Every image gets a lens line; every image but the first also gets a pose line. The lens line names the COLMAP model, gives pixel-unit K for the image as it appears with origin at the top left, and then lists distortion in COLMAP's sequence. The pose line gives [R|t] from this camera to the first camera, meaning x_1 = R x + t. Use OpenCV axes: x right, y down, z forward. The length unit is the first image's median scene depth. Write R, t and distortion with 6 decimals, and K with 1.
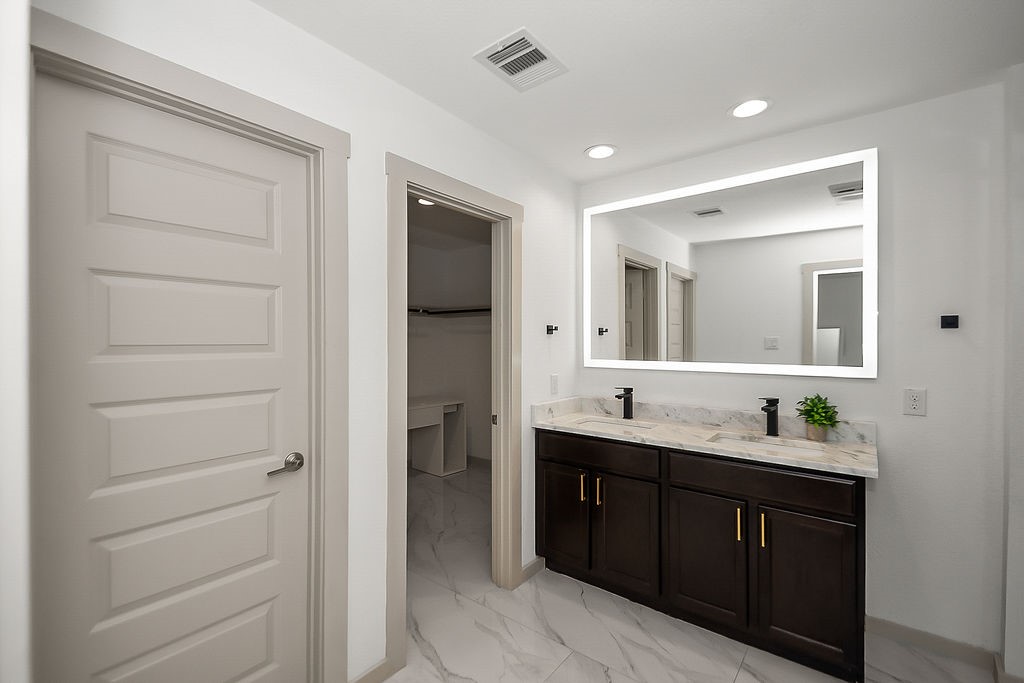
lens RADIAL K [[452.8, 0, 506.4], [0, 452.8, 341.6], [0, 0, 1]] dist [0.017738, -0.000544]
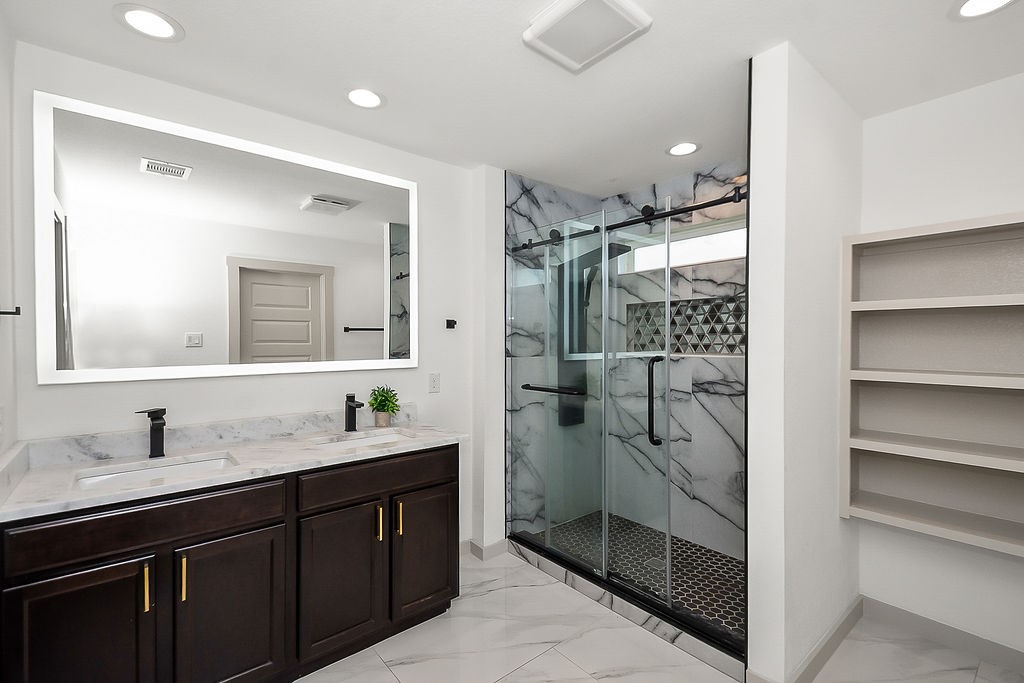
lens RADIAL K [[459.9, 0, 514.2], [0, 459.9, 344.8], [0, 0, 1]] dist [0.023951, -0.000236]
pose [[0.193974, -0.012751, 0.980924, -0.321605], [0.001620, 0.999918, 0.012678, 0.002931], [-0.981005, -0.000871, 0.193979, 0.417945]]
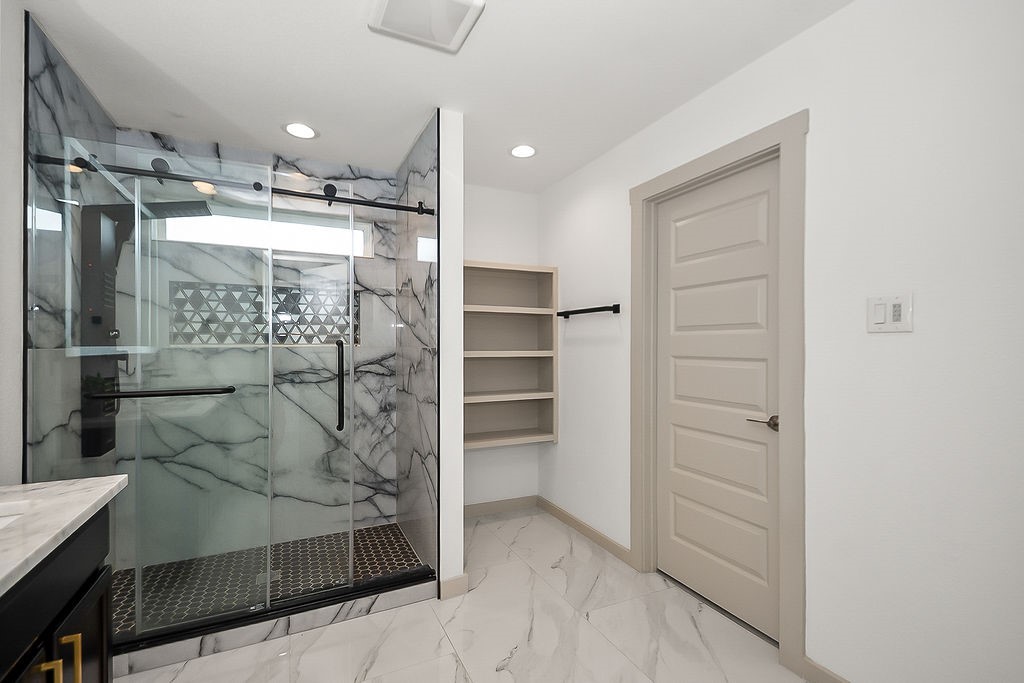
lens RADIAL K [[450.6, 0, 519.1], [0, 450.6, 345.2], [0, 0, 1]] dist [0.041334, -0.020434]
pose [[-0.902845, -0.001766, 0.429964, -0.075796], [-0.000758, 0.999997, 0.002515, 0.043094], [-0.429967, 0.001945, -0.902843, 0.957014]]
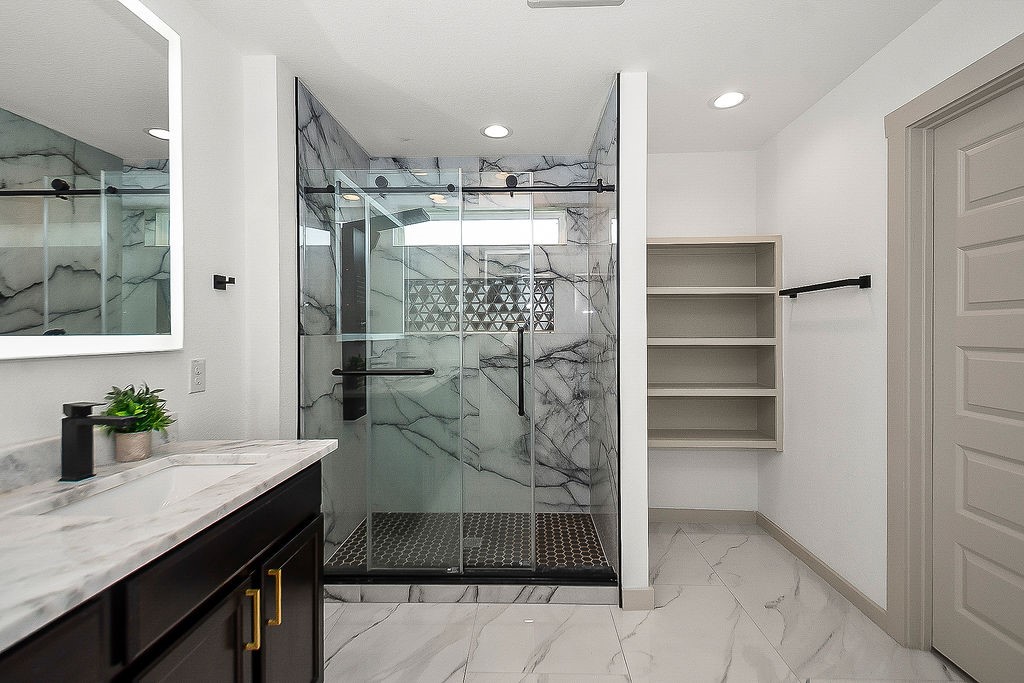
lens RADIAL K [[456.4, 0, 527.2], [0, 456.4, 332.9], [0, 0, 1]] dist [0.020284, -0.001122]
pose [[-0.610717, -0.001453, 0.791847, -0.105463], [0.003267, 0.999985, 0.004354, 0.043196], [-0.791842, 0.005246, -0.610704, 0.855720]]
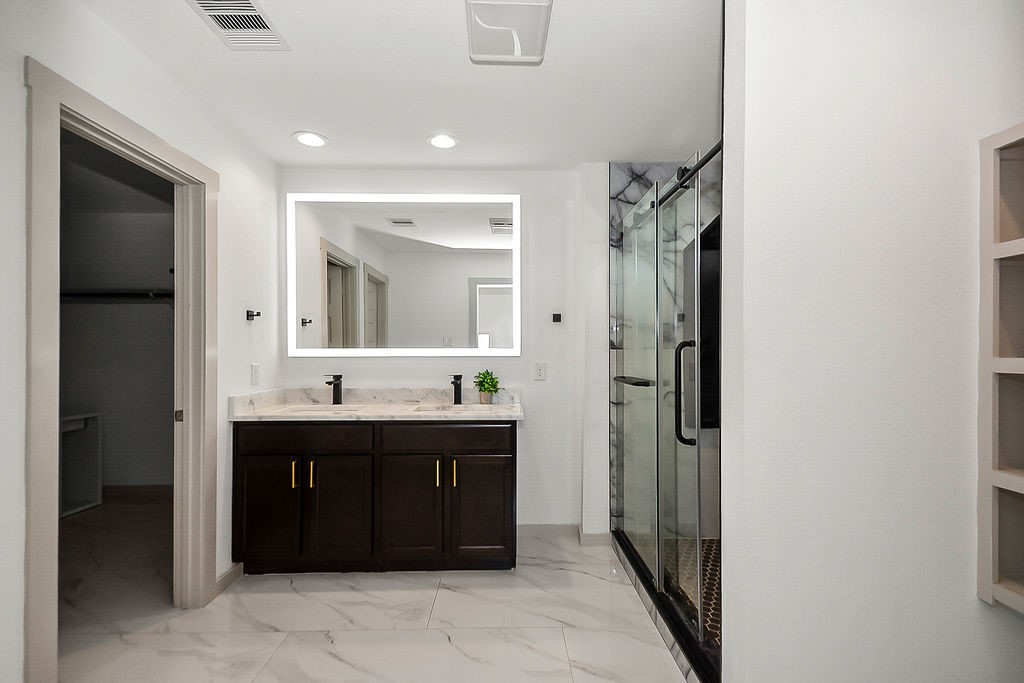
lens RADIAL K [[456.4, 0, 514.8], [0, 456.4, 348.4], [0, 0, 1]] dist [0.017962, -0.001049]
pose [[0.769553, 0.001223, 0.638582, -0.098911], [0.001675, 0.999991, -0.003935, 0.052287], [-0.638581, 0.004098, 0.769544, -0.074564]]
